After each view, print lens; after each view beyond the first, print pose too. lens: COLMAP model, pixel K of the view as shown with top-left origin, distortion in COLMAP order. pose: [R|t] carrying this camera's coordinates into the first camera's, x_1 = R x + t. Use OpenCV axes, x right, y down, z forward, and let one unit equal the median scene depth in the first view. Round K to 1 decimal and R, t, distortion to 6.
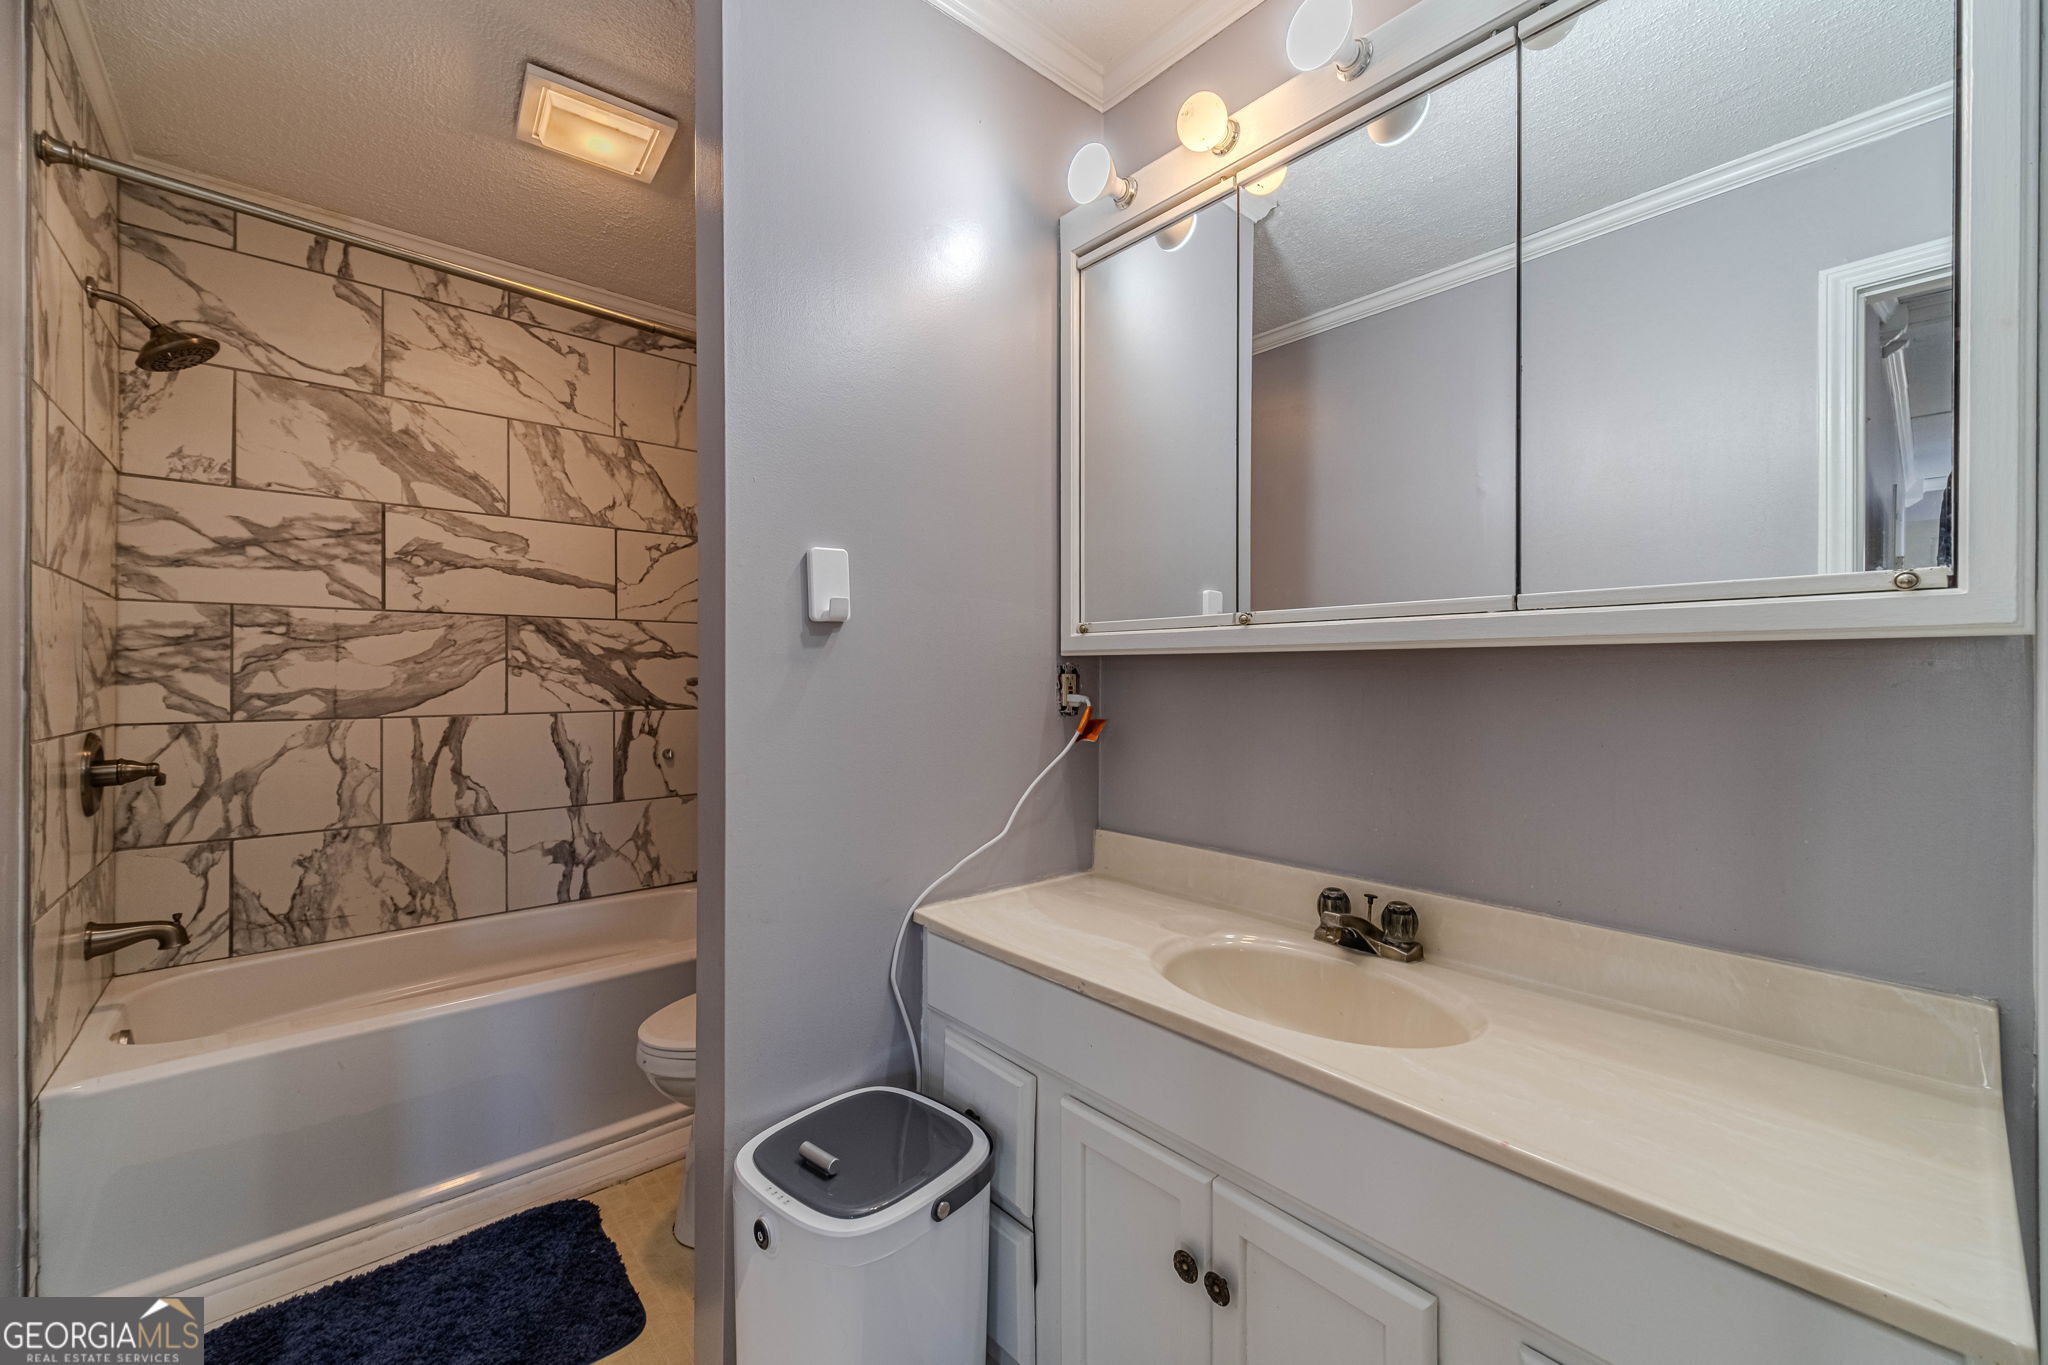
lens RADIAL K [[805.2, 0, 1007.3], [0, 805.2, 679.0], [0, 0, 1]] dist [0.001359, -0.000415]
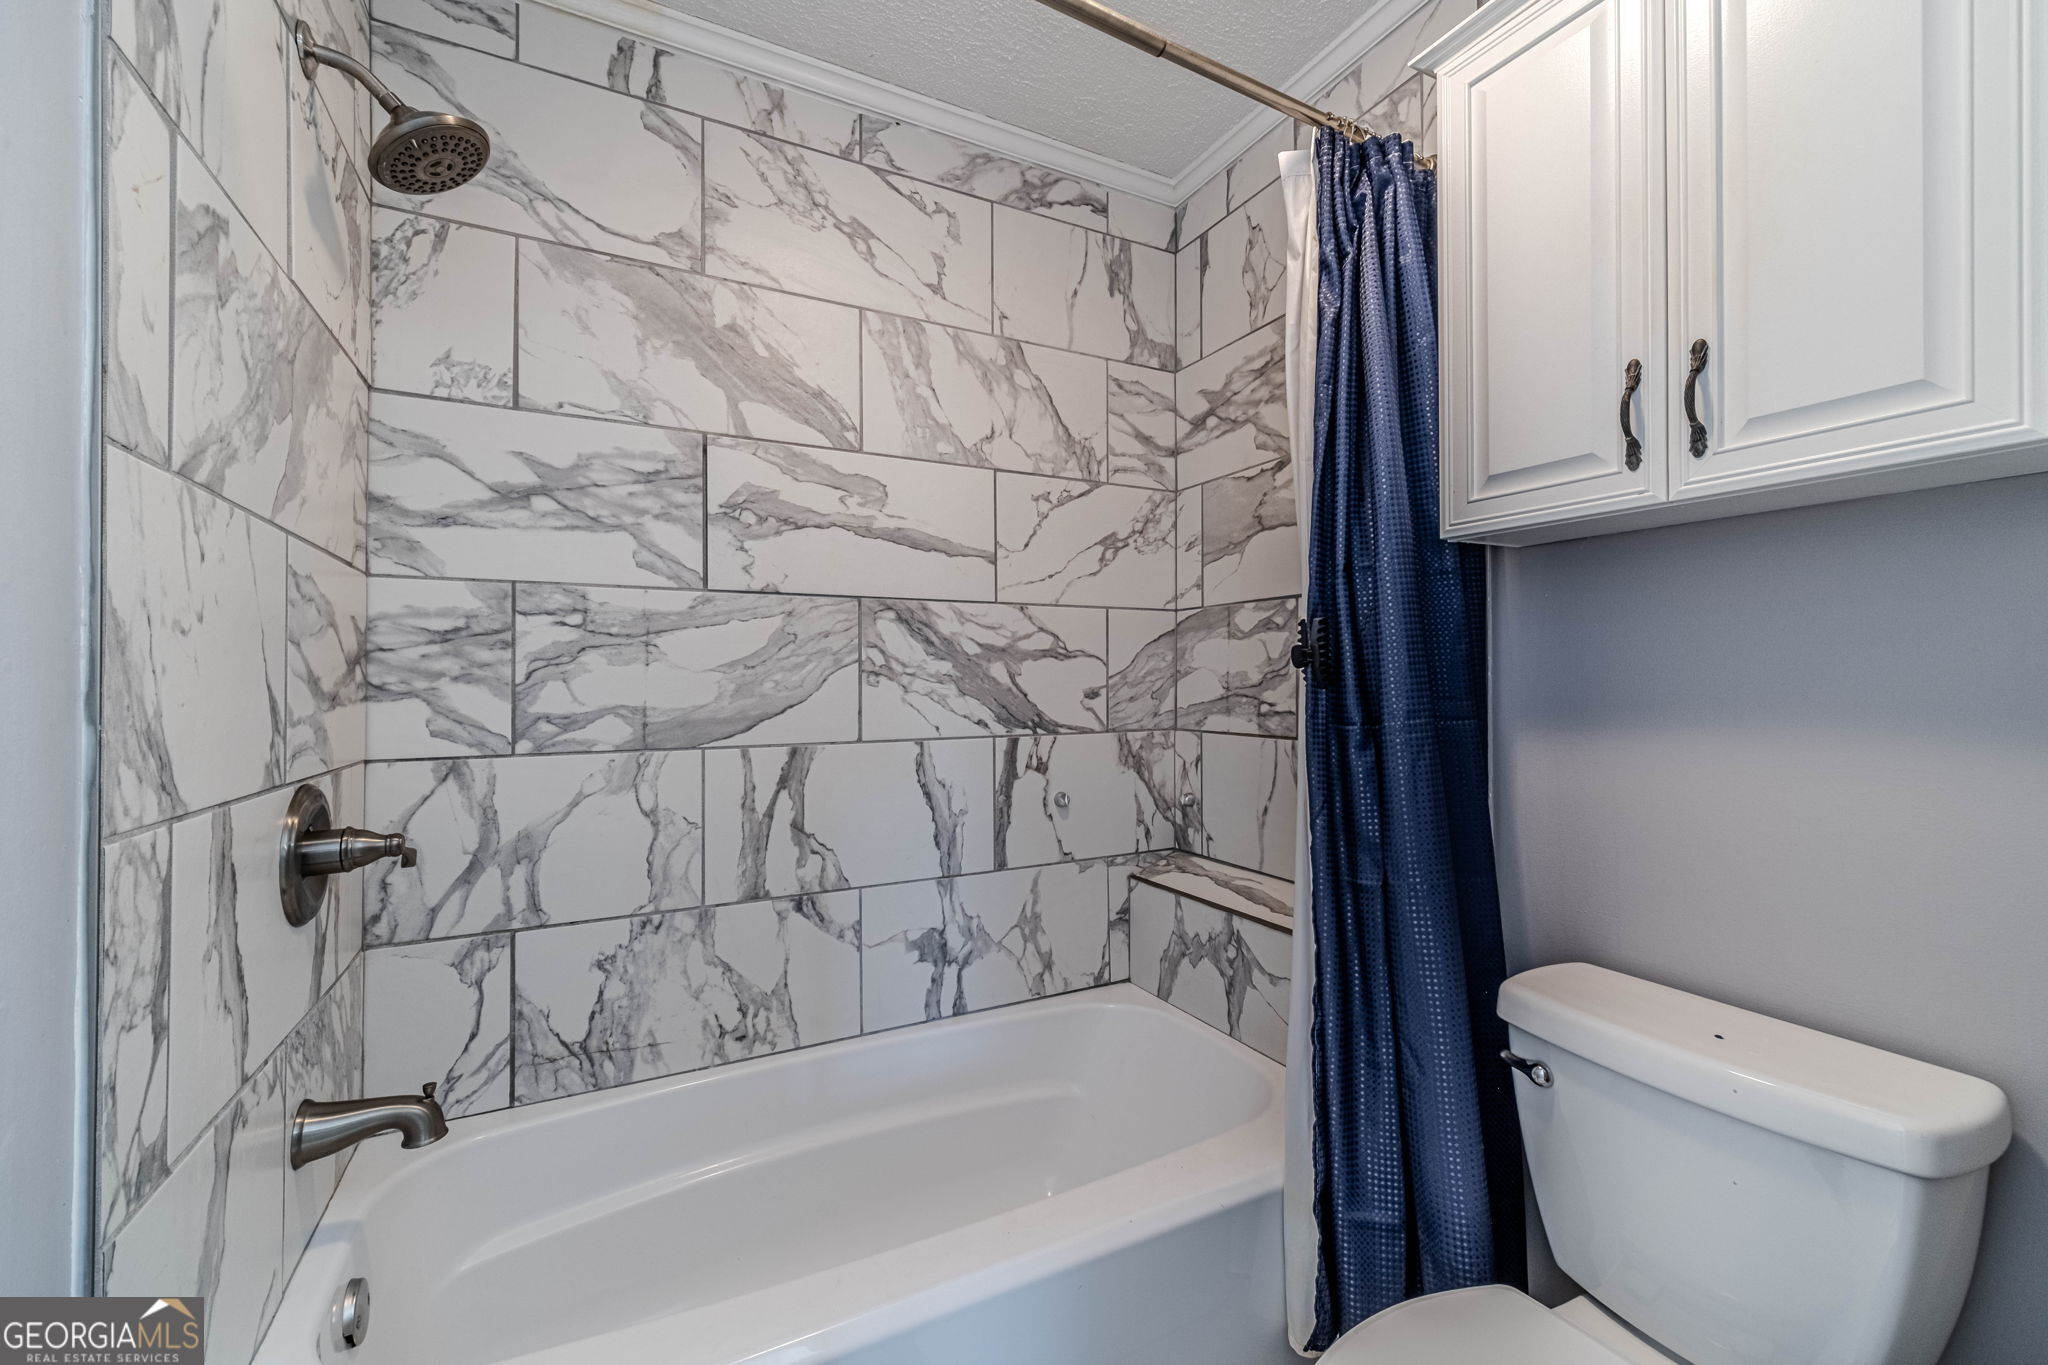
lens RADIAL K [[805.2, 0, 1034.9], [0, 805.2, 682.7], [0, 0, 1]] dist [0.001359, -0.000415]
pose [[0.977548, -0.005055, -0.210654, -0.369757], [0.004005, 0.999977, -0.005410, -0.002689], [0.210676, 0.004445, 0.977546, 0.406643]]
